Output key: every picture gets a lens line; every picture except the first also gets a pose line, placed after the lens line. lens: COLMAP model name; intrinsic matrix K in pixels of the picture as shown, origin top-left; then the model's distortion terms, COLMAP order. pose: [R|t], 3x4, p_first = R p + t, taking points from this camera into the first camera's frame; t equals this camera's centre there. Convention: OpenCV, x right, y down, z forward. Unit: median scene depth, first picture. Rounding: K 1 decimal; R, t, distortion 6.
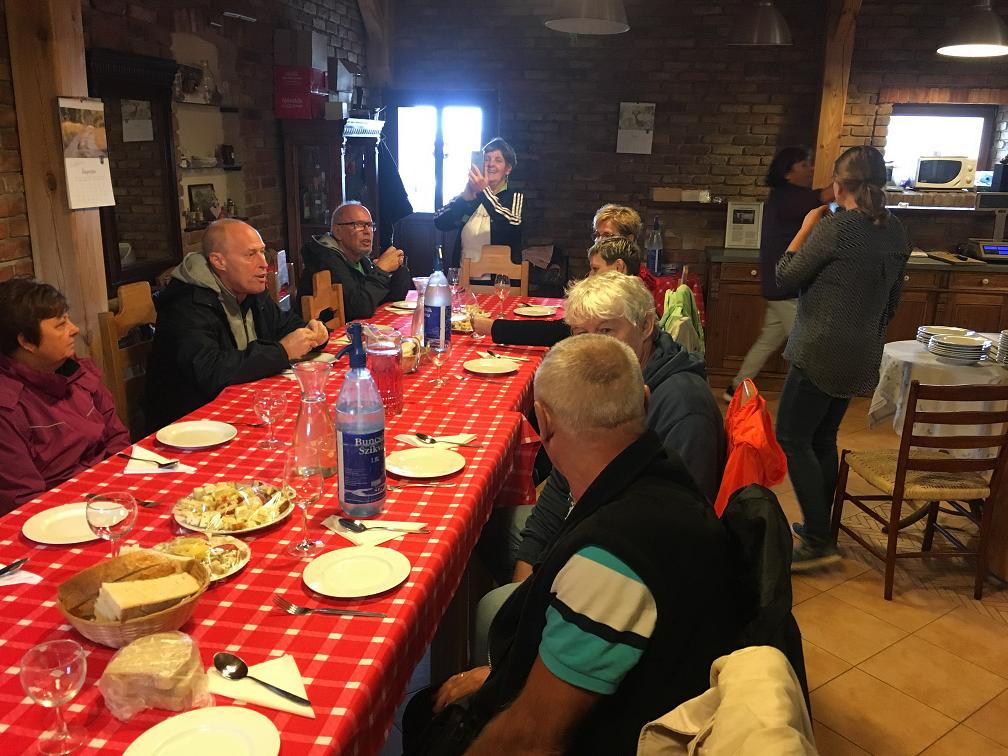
lens RADIAL K [[838.9, 0, 504.0], [0, 838.9, 378.0], [0, 0, 1]] dist [-0.007079, -0.010200]
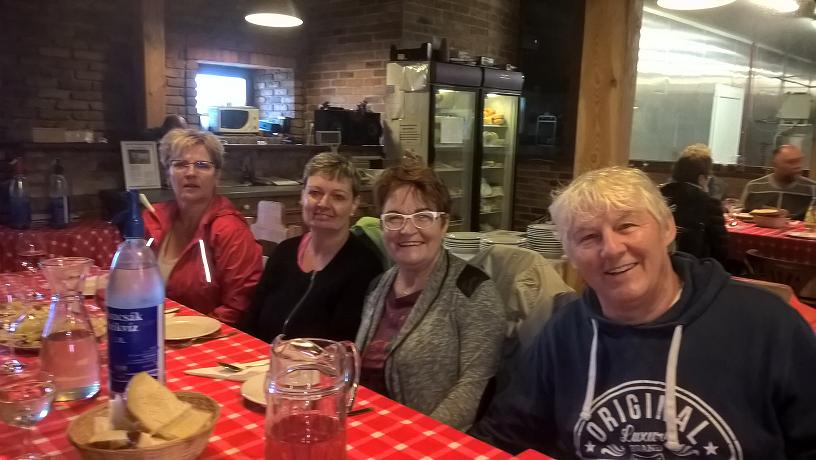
lens RADIAL K [[657.9, 0, 408.0], [0, 657.9, 230.0], [0, 0, 1]] dist [-0.002127, -0.001947]
pose [[0.584341, -0.118040, 0.802878, -0.121966], [0.196288, 0.980546, 0.001301, -0.040033], [-0.787412, 0.156835, 0.596142, 0.255633]]
